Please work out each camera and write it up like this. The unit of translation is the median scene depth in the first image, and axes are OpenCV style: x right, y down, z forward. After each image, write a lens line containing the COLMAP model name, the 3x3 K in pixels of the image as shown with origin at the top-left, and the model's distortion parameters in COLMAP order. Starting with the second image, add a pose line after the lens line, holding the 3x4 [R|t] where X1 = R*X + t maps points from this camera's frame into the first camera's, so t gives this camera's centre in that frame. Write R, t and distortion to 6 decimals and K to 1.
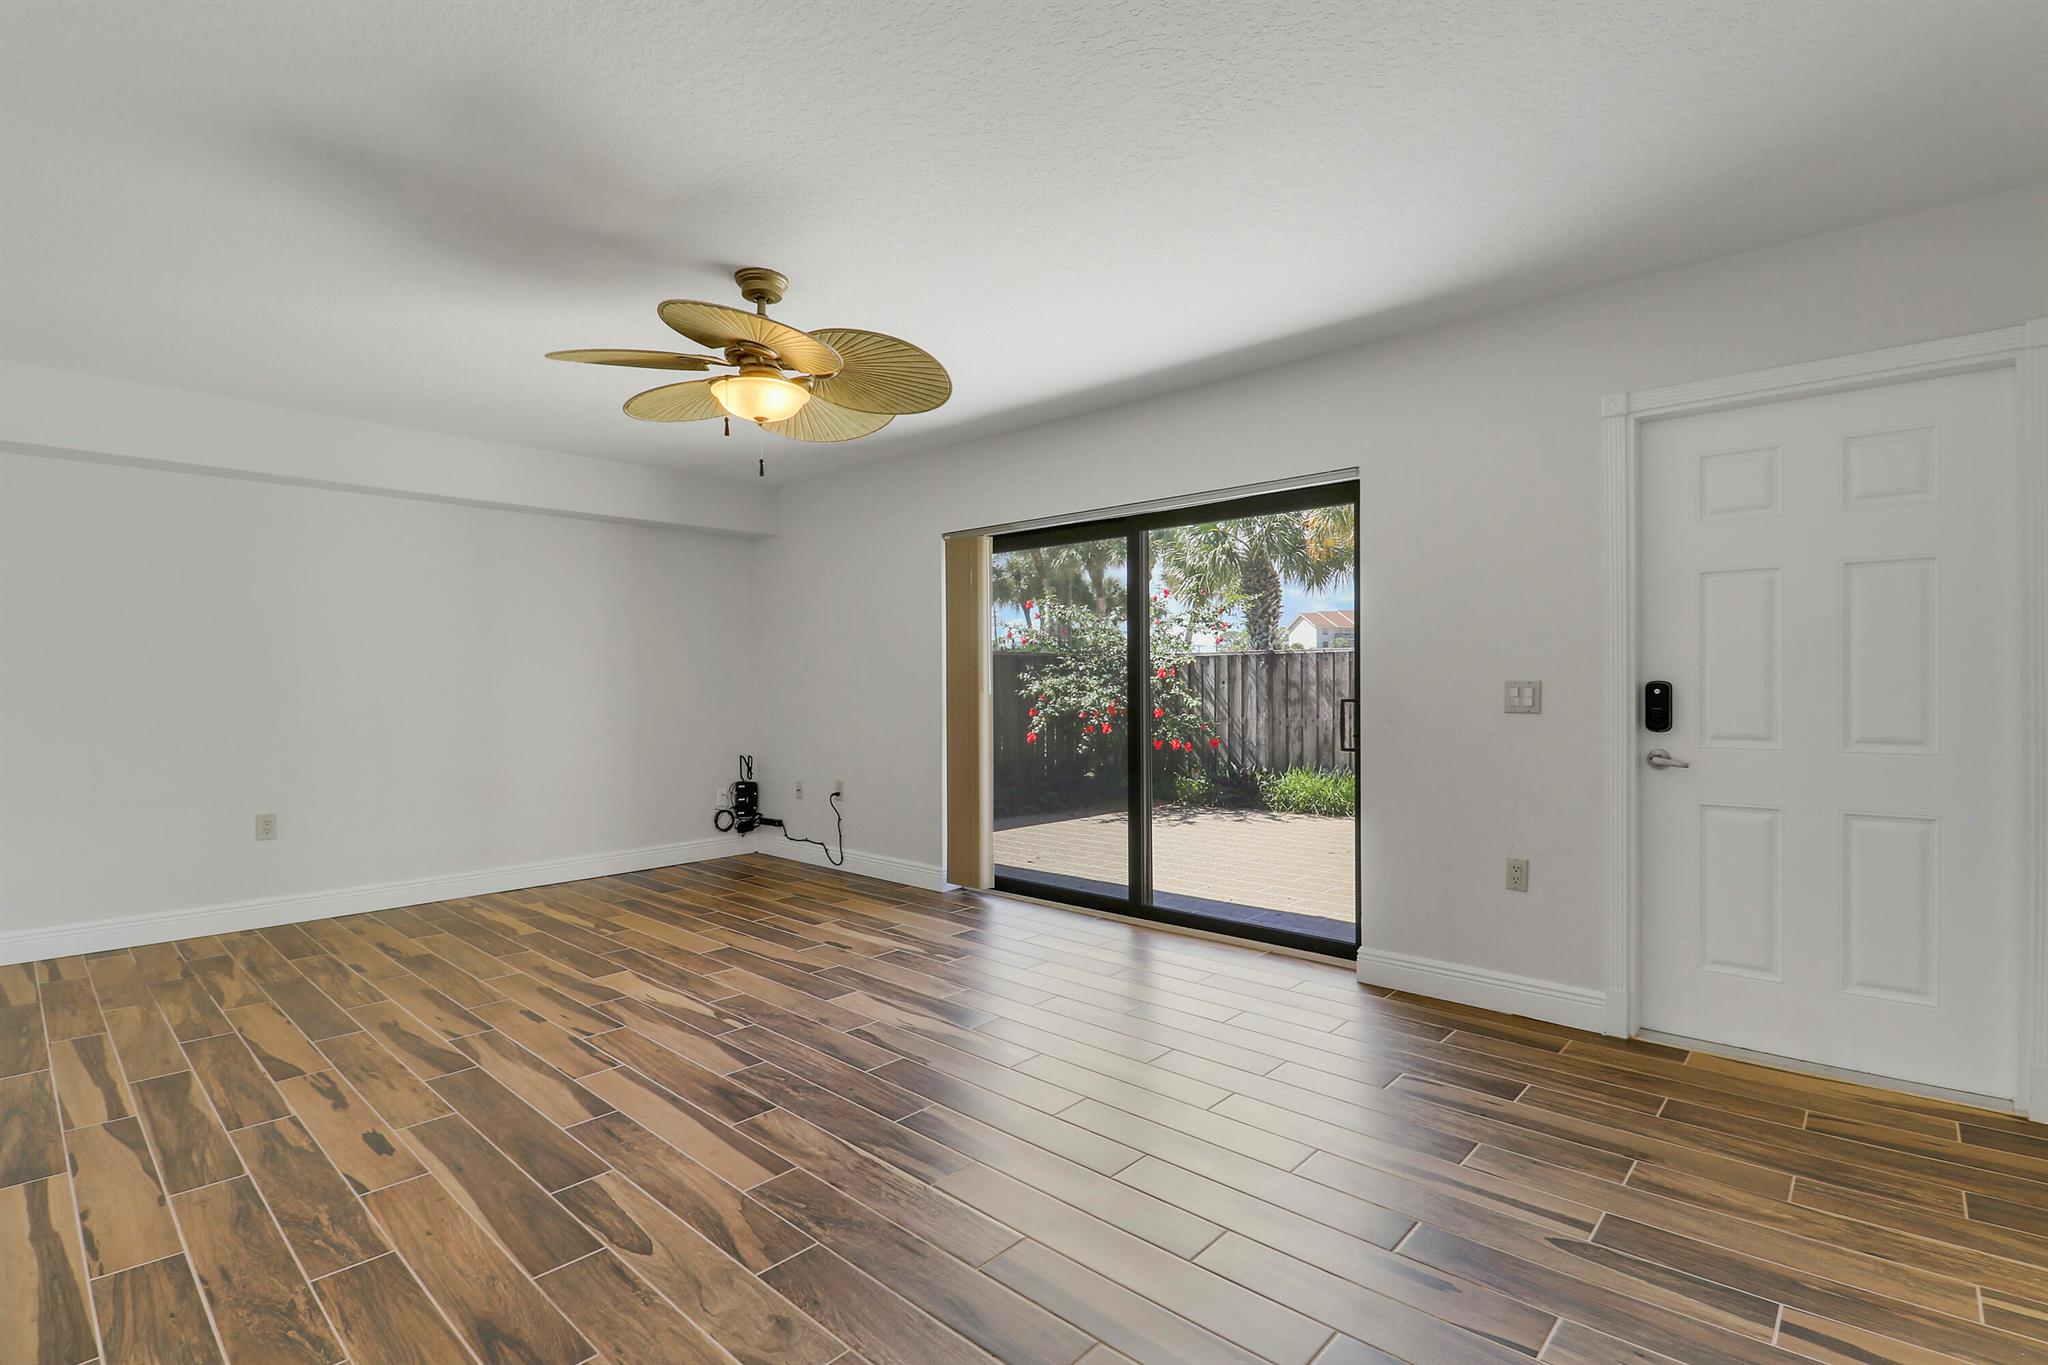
lens RADIAL K [[959.2, 0, 1019.6], [0, 959.2, 689.1], [0, 0, 1]] dist [0.004374, -0.012520]
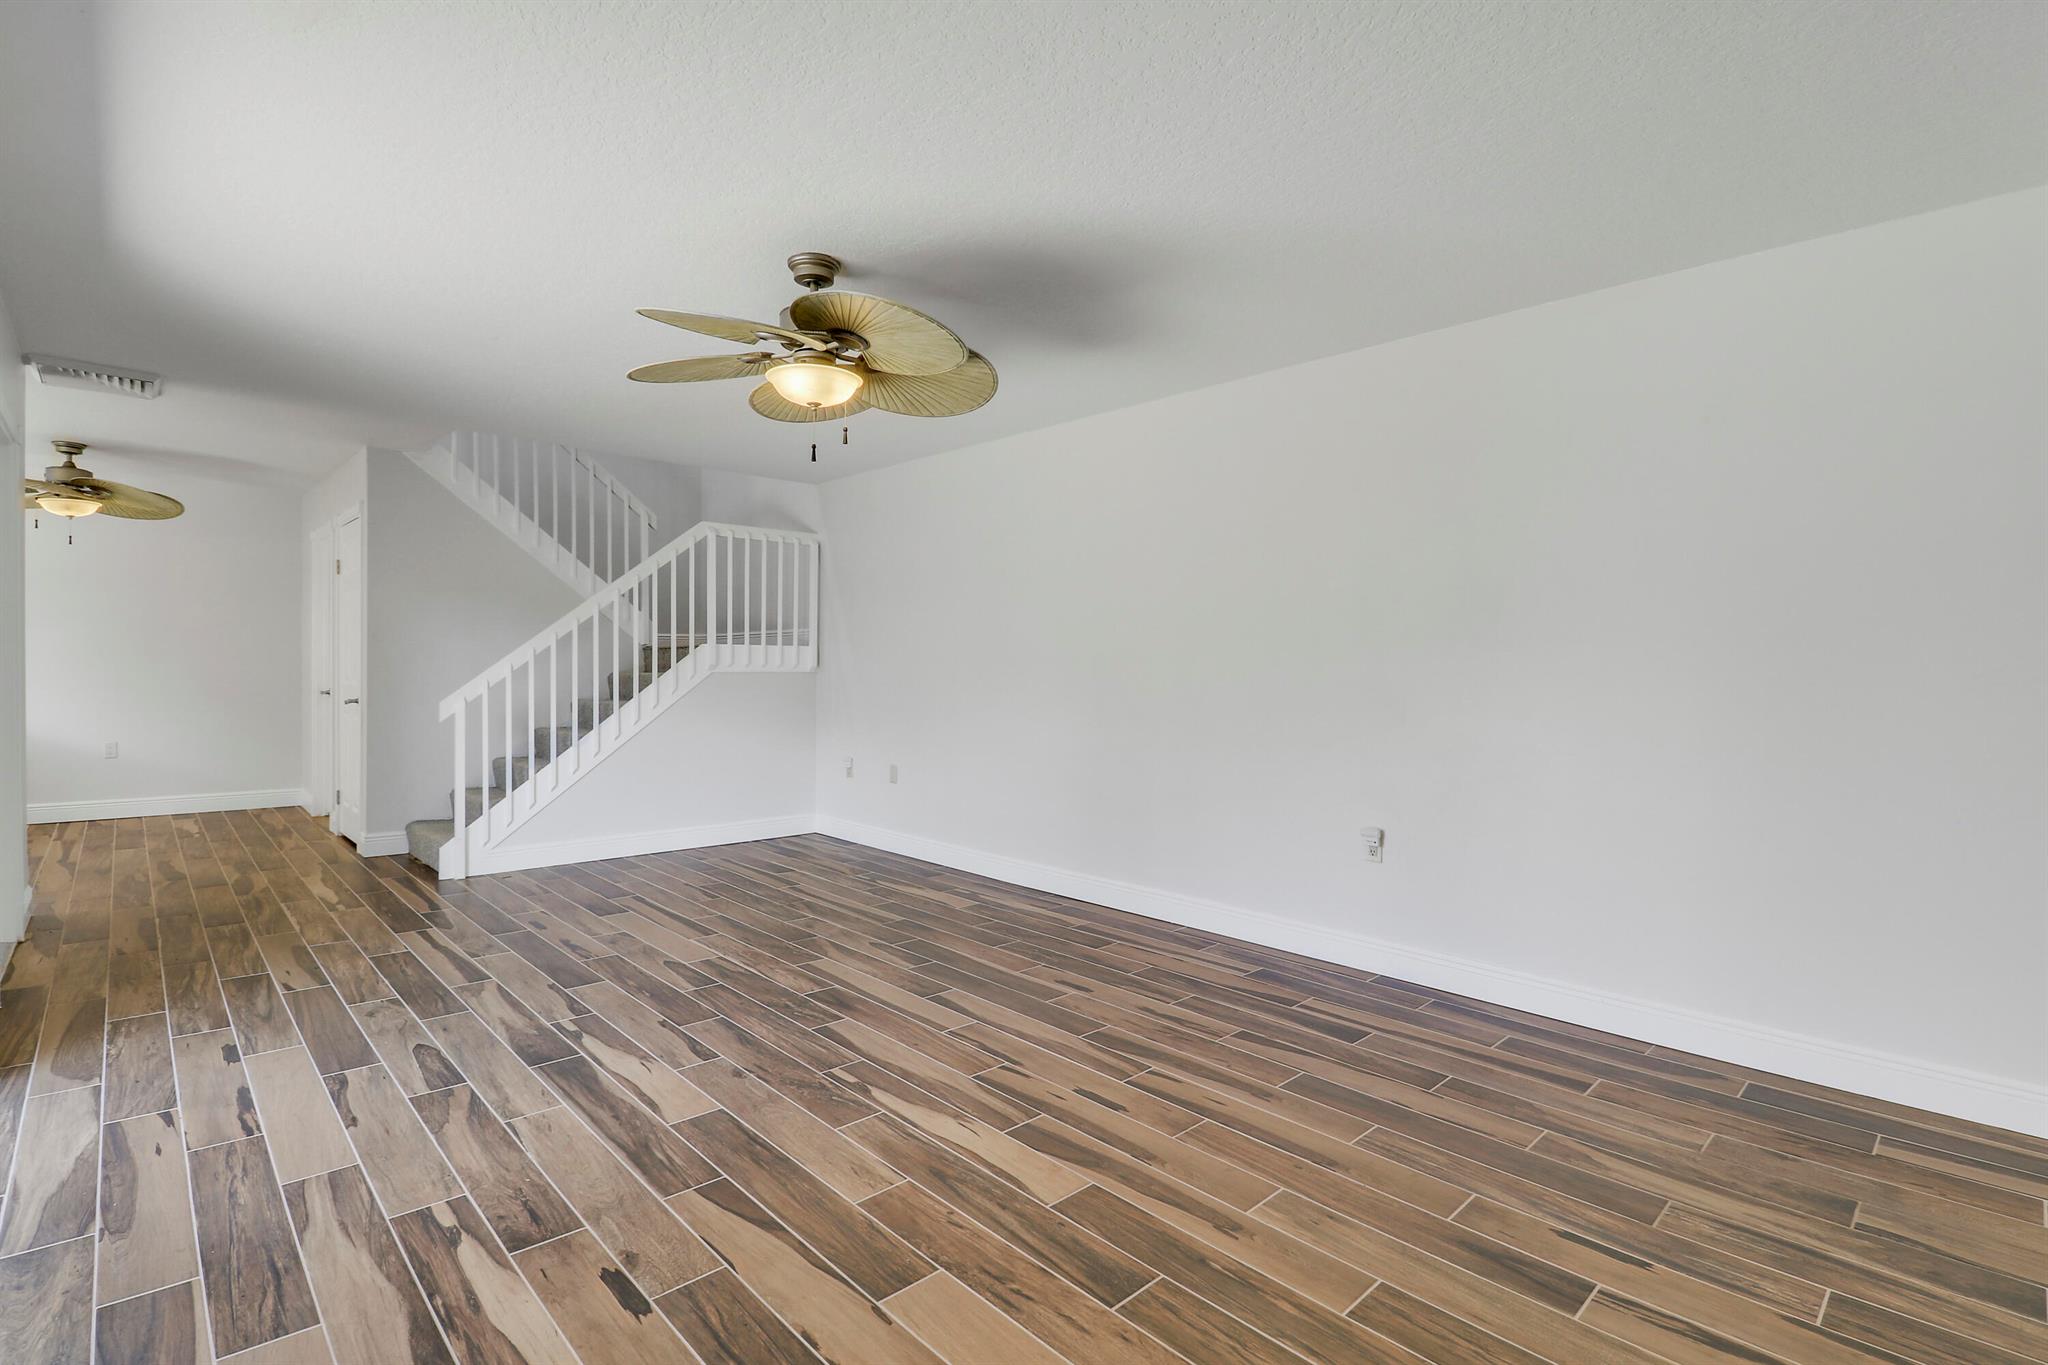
lens RADIAL K [[959.2, 0, 1005.3], [0, 959.2, 692.9], [0, 0, 1]] dist [0.004374, -0.012520]
pose [[-0.996737, -0.011643, 0.079880, -0.468747], [-0.009127, 0.999453, 0.031789, -0.011351], [-0.080206, 0.030956, -0.996297, 1.696186]]
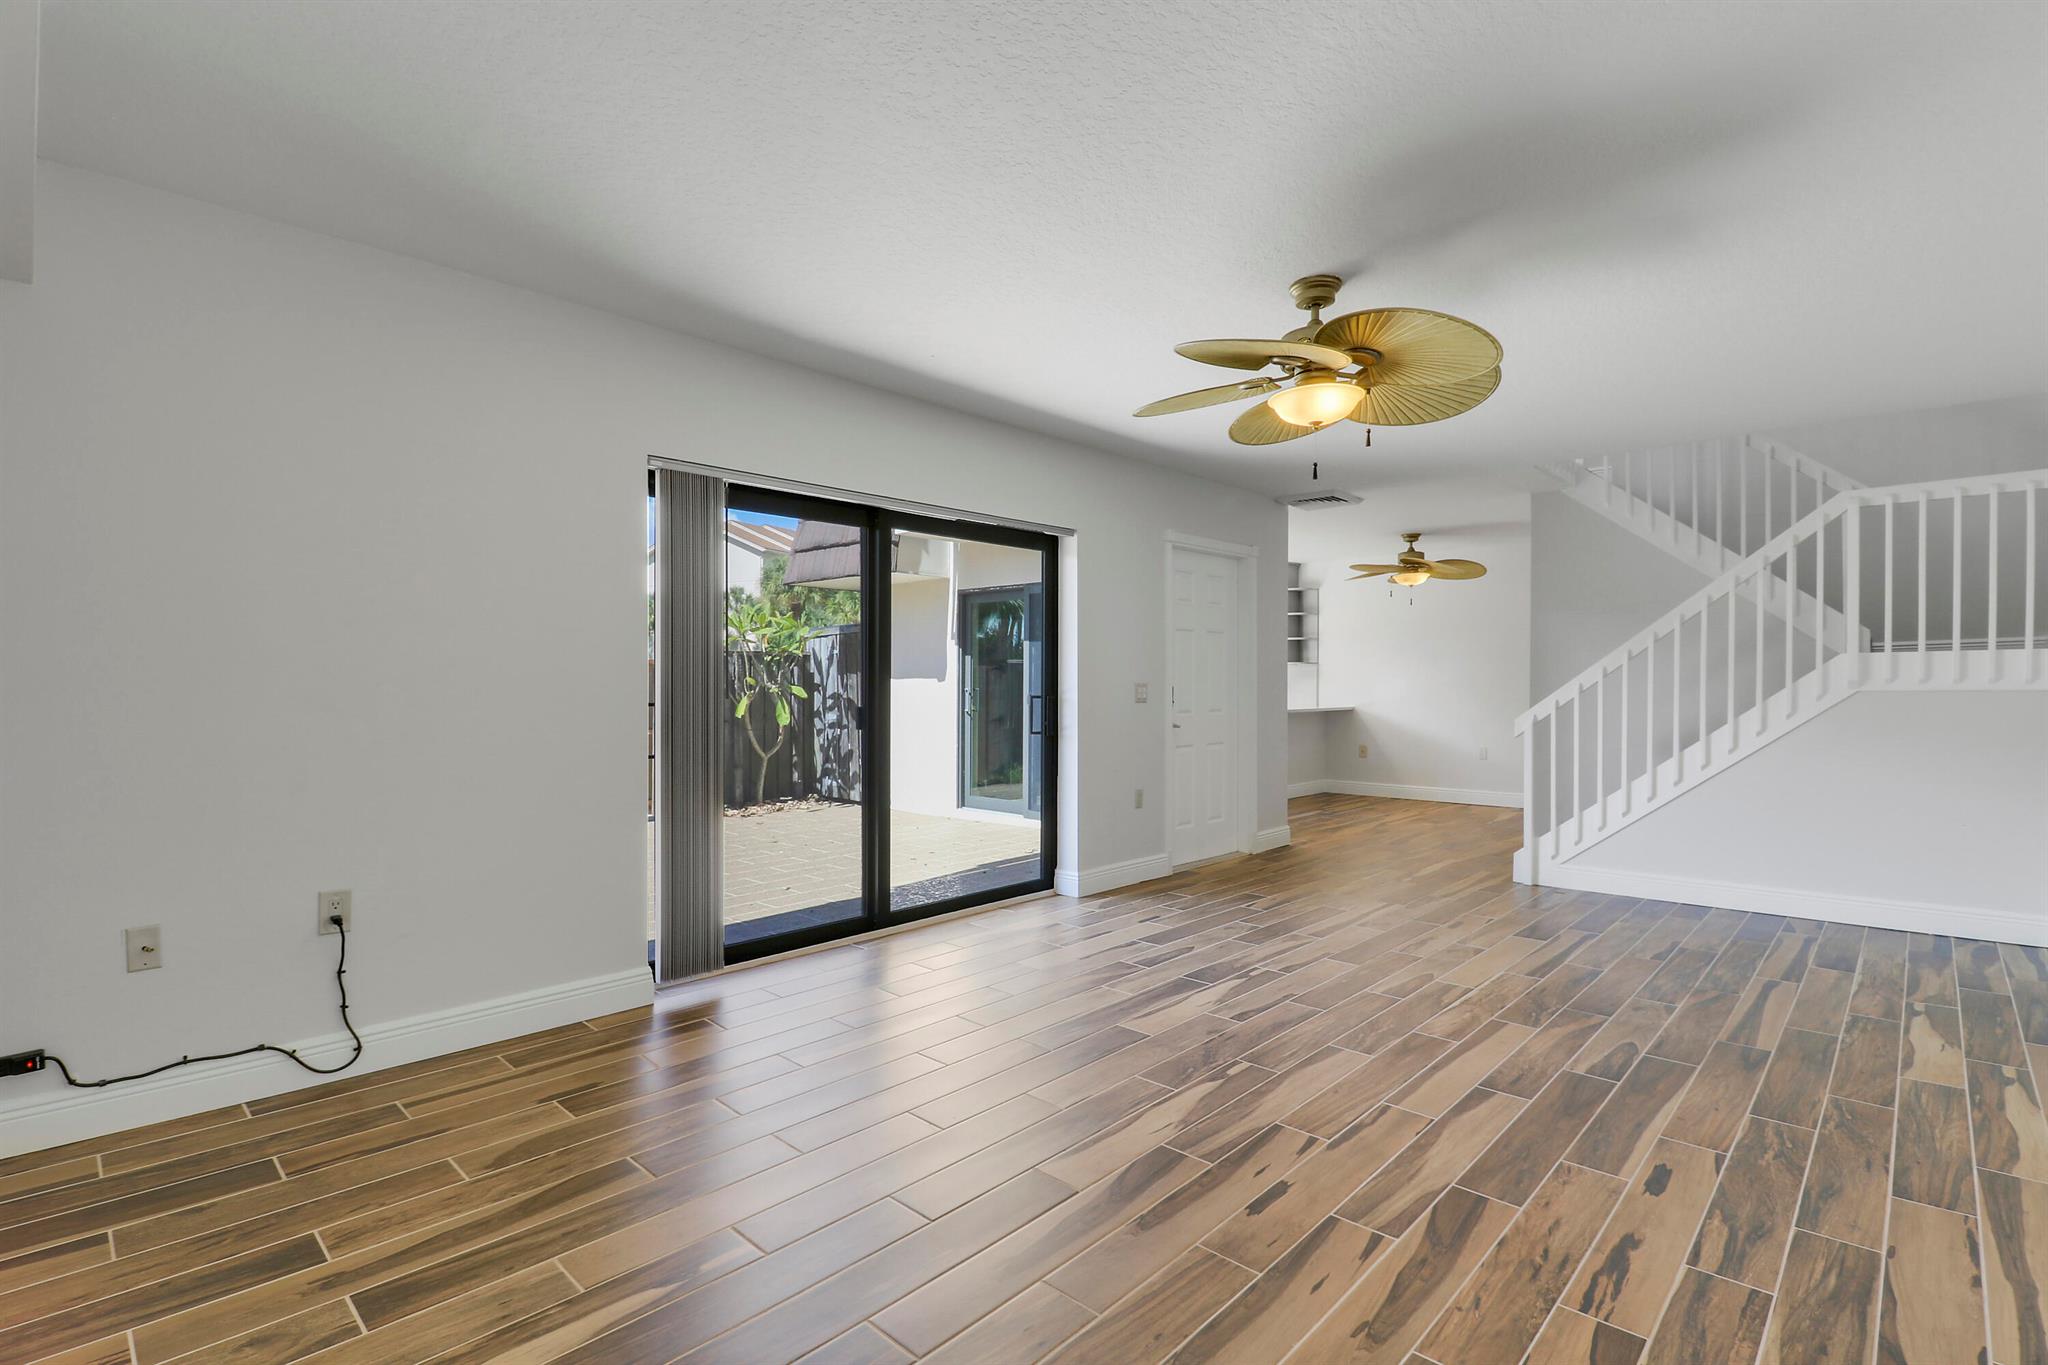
lens RADIAL K [[959.2, 0, 1044.1], [0, 959.2, 695.1], [0, 0, 1]] dist [0.004374, -0.012520]
pose [[0.002678, -0.008360, 0.999961, -1.102282], [0.007369, 0.999938, 0.008340, -0.003161], [-0.999969, 0.007346, 0.002740, 1.099385]]
